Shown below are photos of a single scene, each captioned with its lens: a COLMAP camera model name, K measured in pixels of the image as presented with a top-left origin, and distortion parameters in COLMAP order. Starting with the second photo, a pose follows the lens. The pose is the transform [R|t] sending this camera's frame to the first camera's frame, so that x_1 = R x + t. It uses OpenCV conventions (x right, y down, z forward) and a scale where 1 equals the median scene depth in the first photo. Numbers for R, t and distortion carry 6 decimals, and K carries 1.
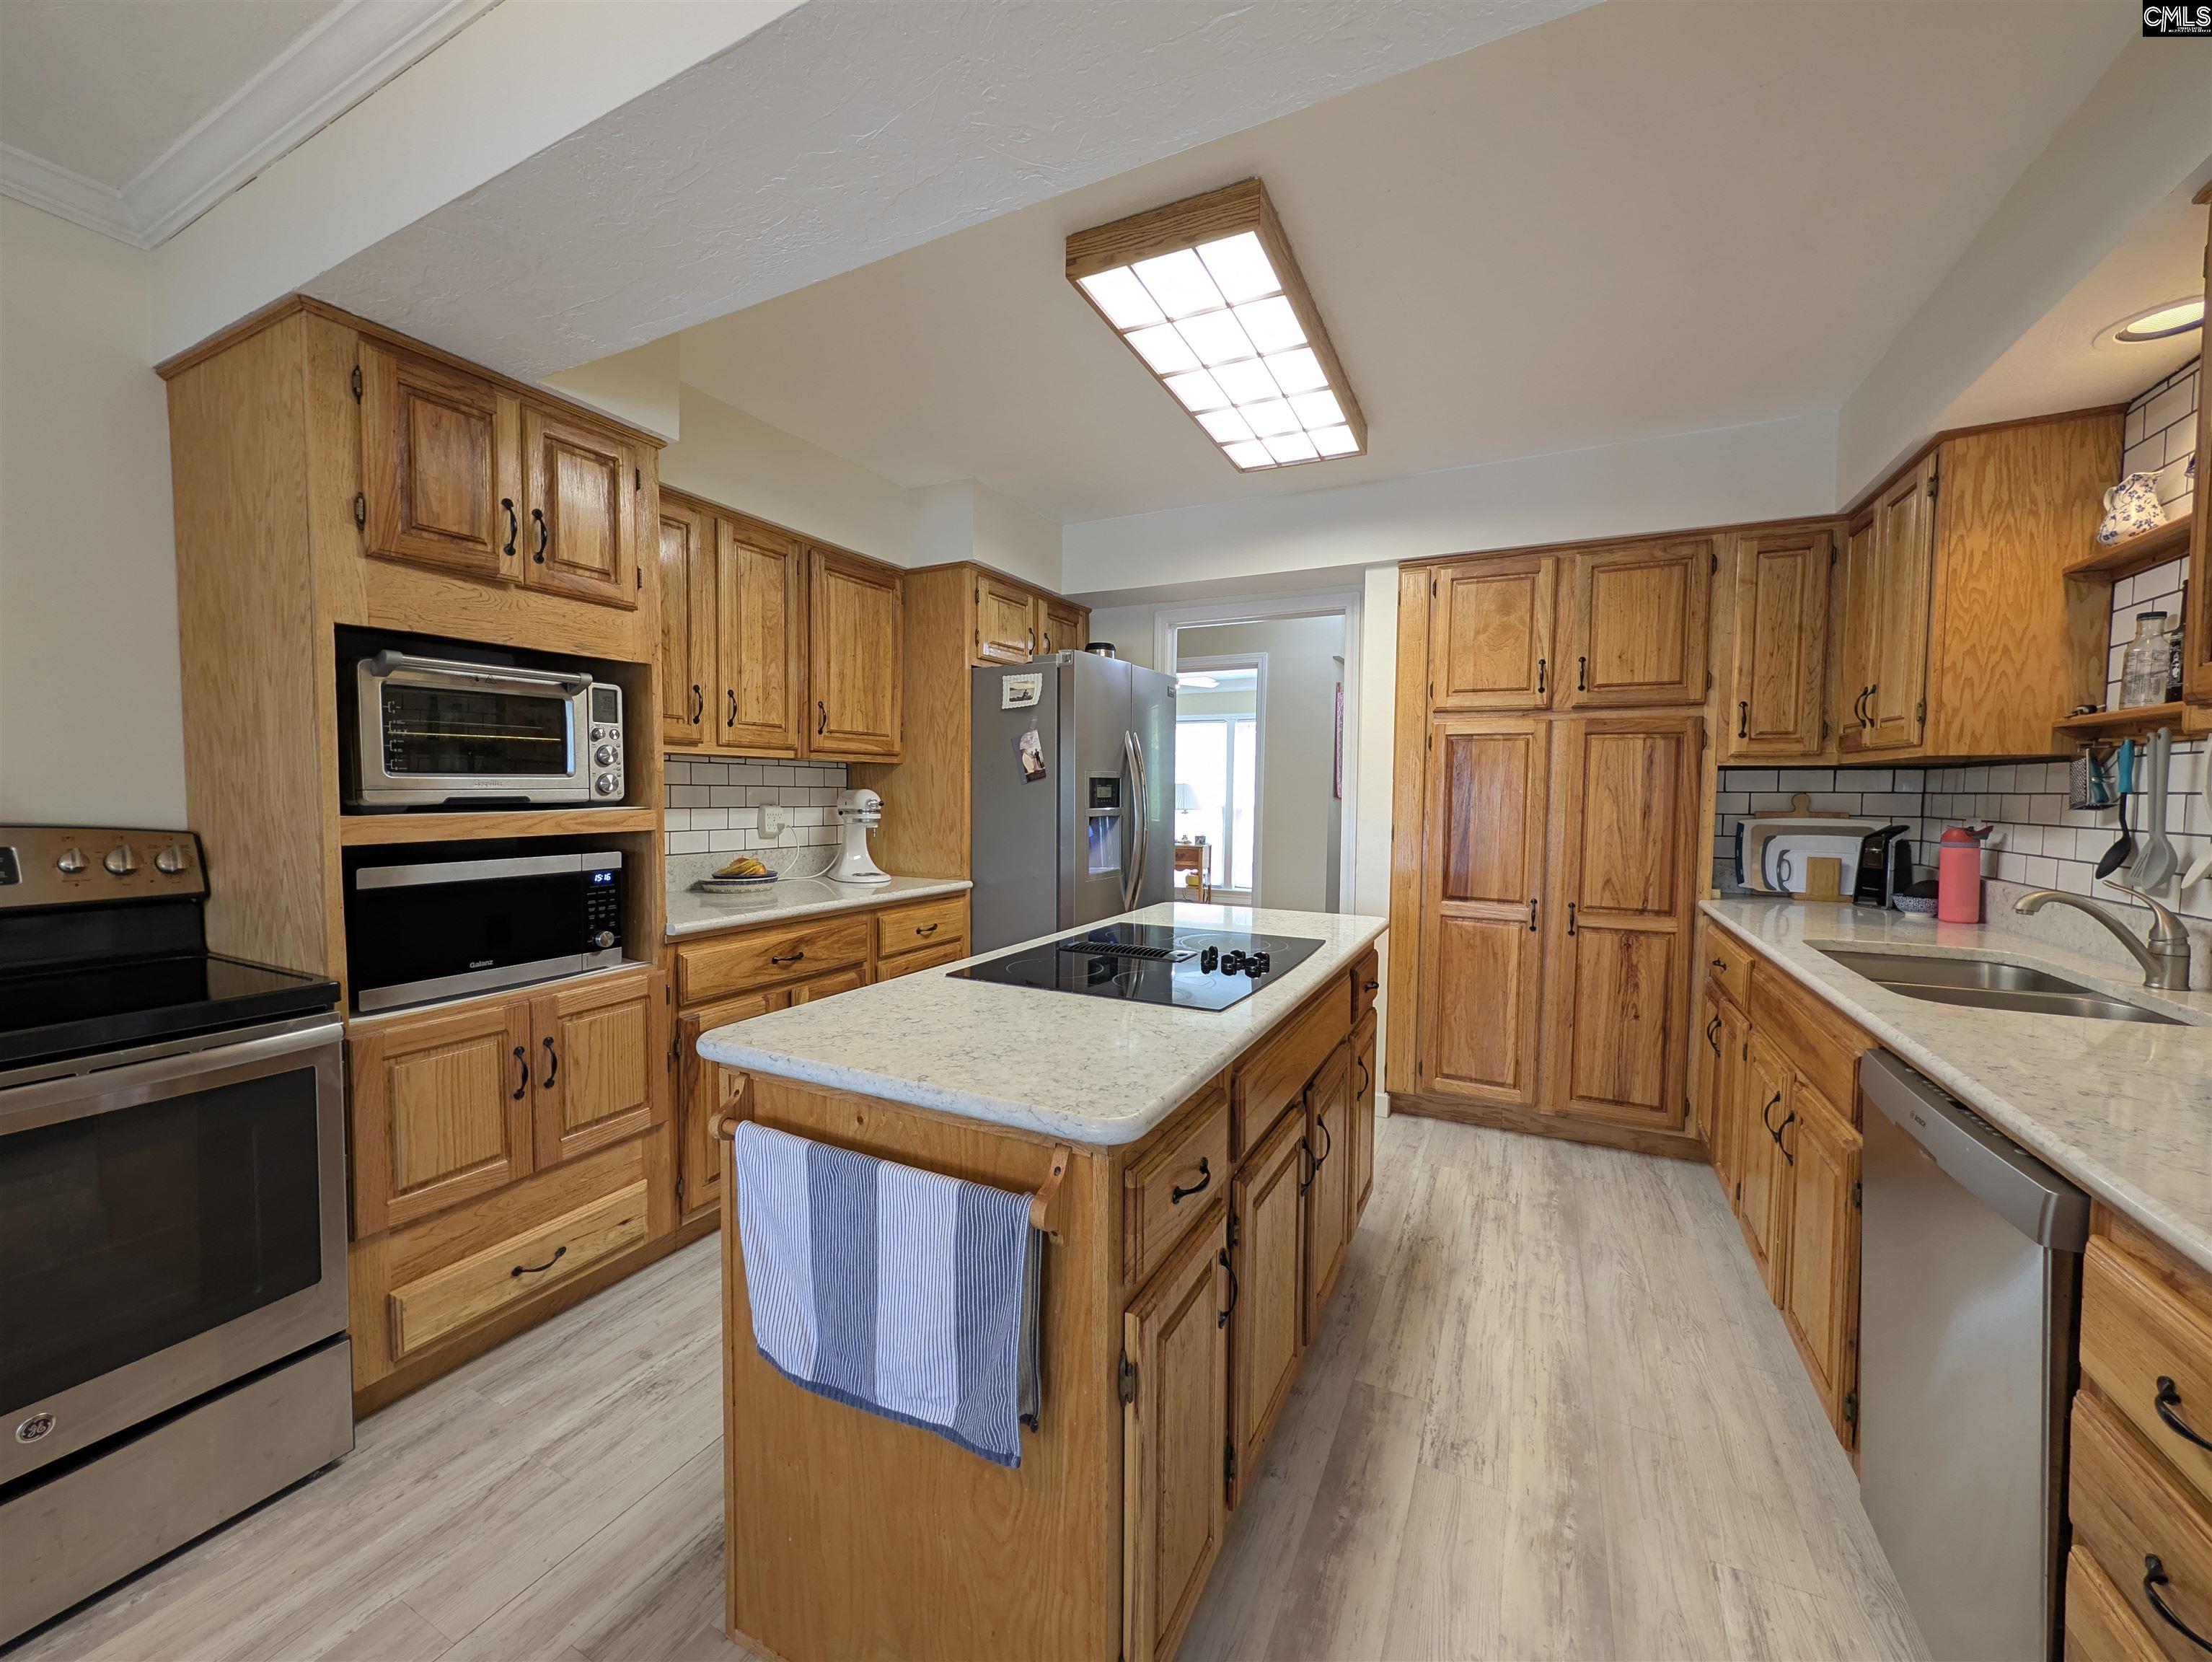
lens RADIAL K [[855.4, 0, 1108.6], [0, 855.4, 831.6], [0, 0, 1]] dist [-0.000297, -0.000266]
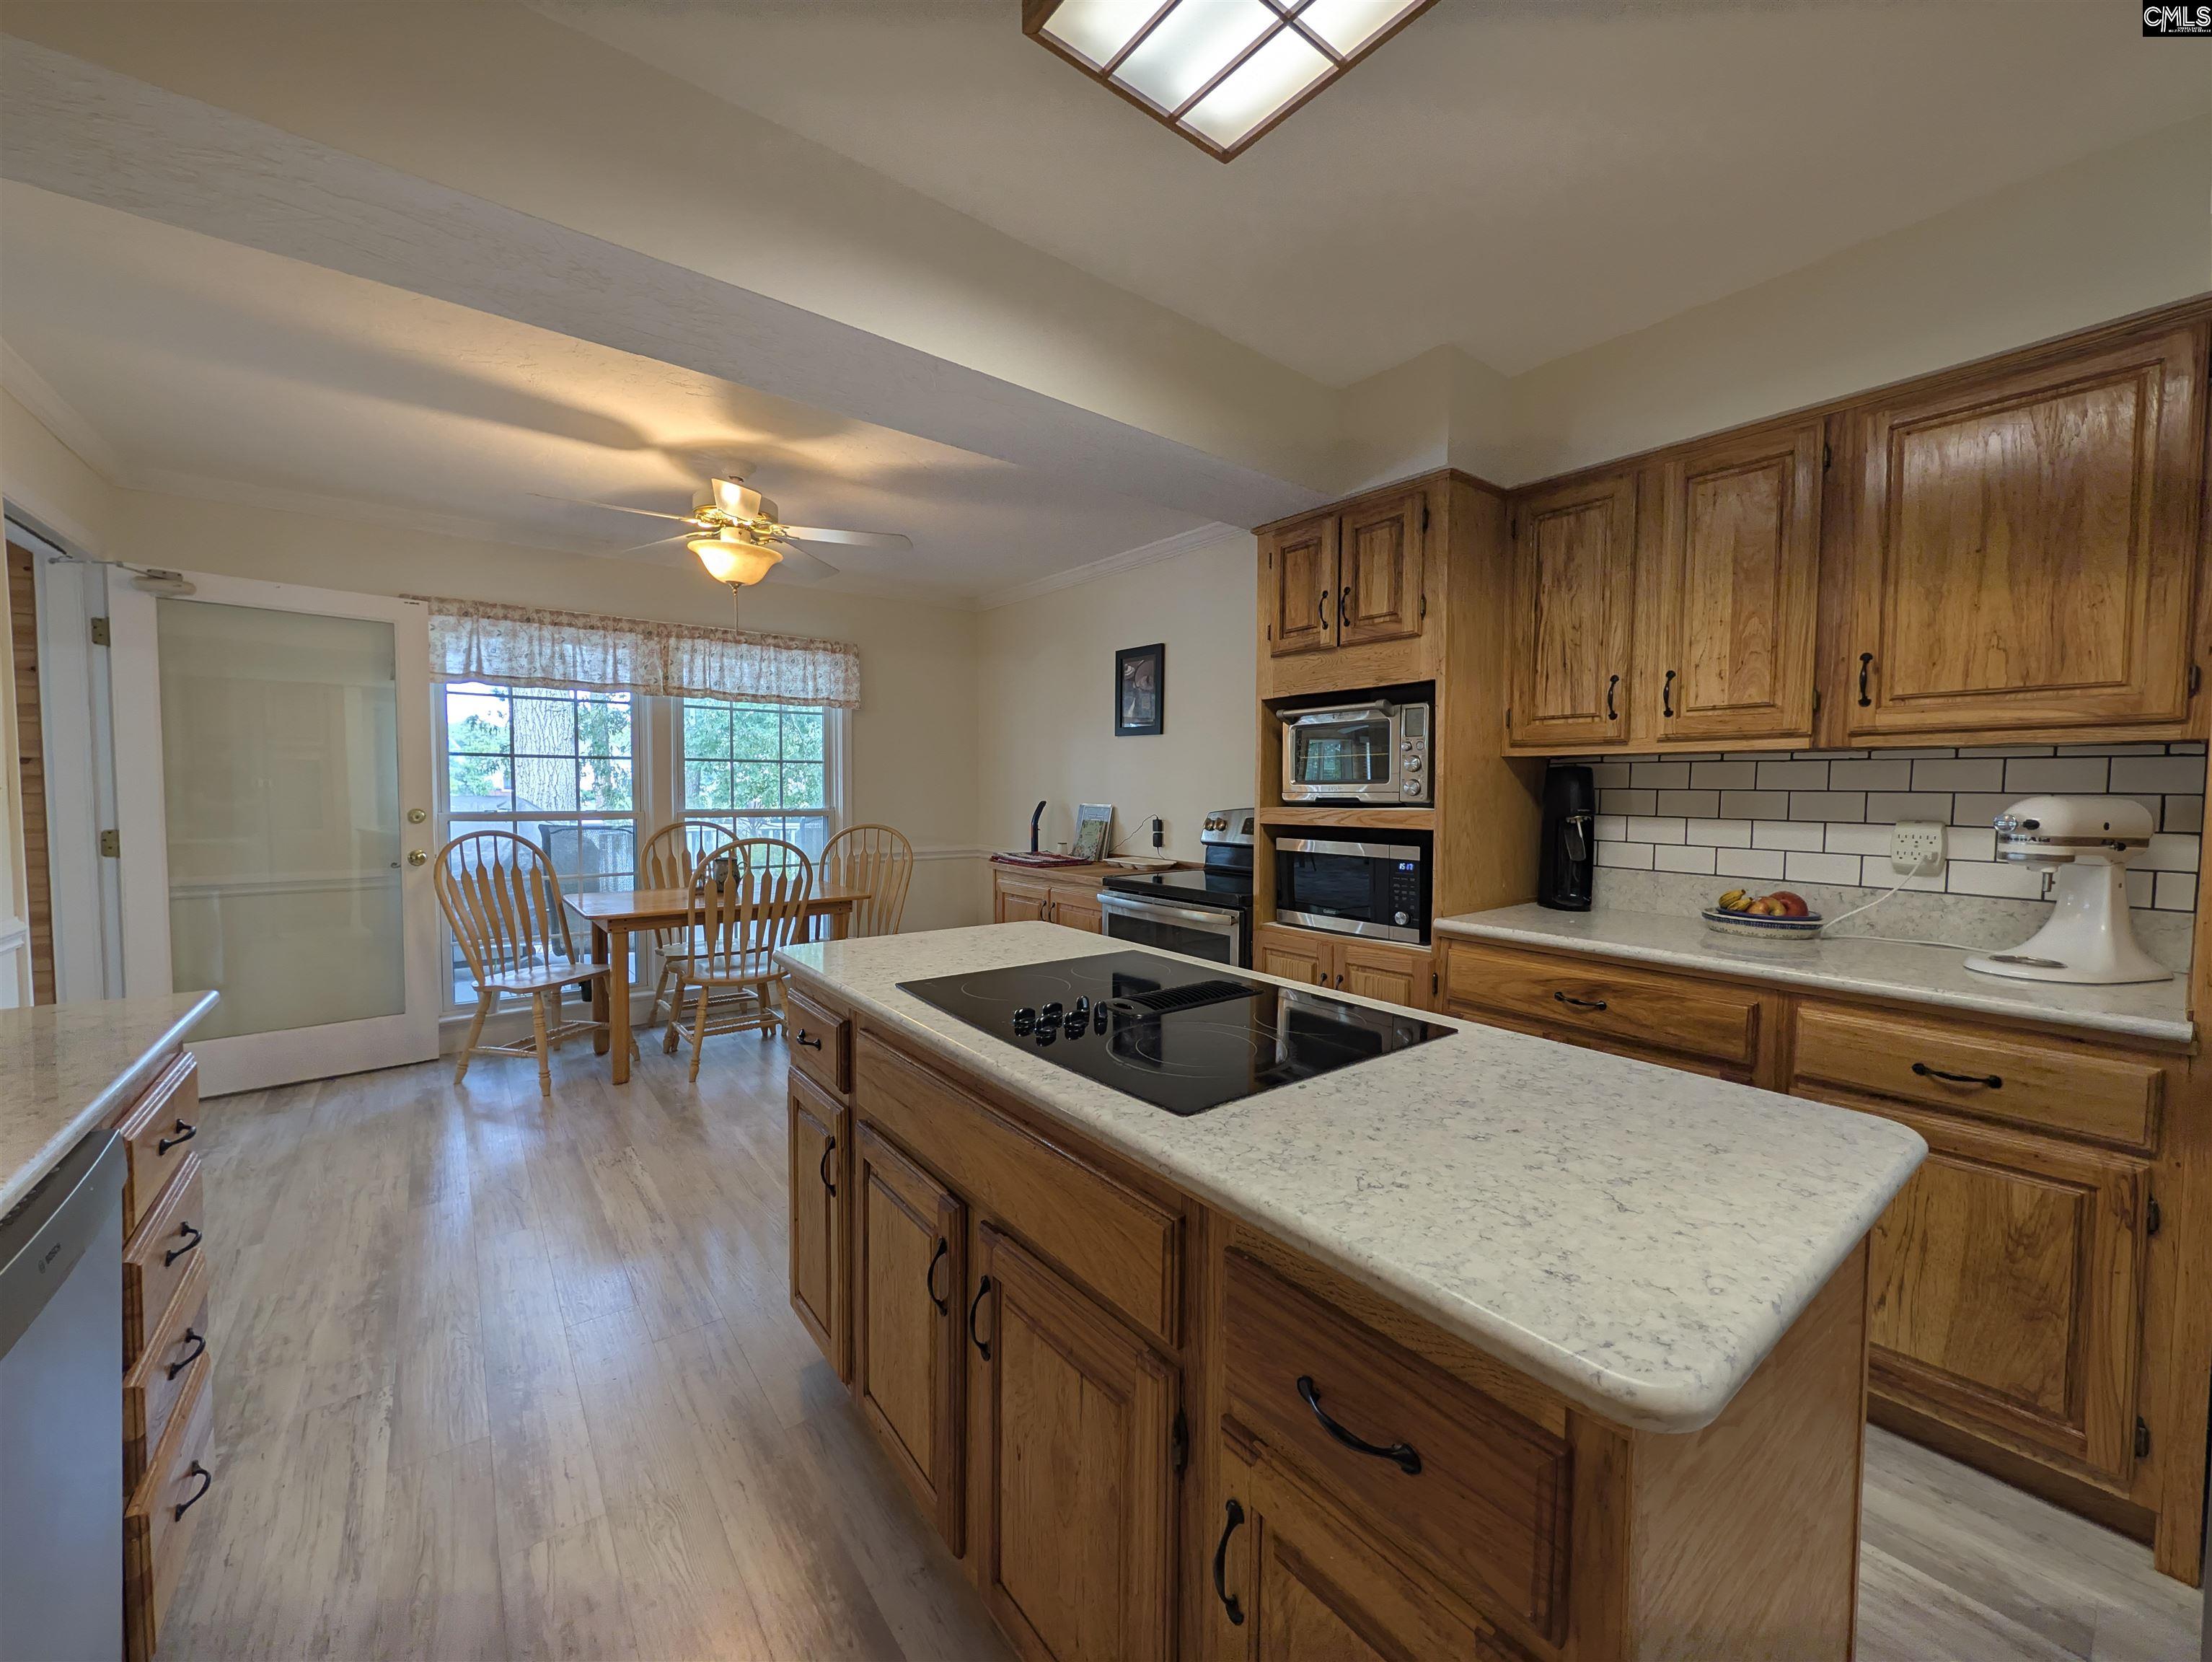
lens RADIAL K [[855.4, 0, 1108.6], [0, 855.4, 831.6], [0, 0, 1]] dist [-0.000297, -0.000266]
pose [[-0.425059, 0.031056, -0.904633, 0.658863], [-0.056712, 0.996534, 0.060858, -0.043934], [0.903387, 0.077171, -0.421825, 1.123552]]
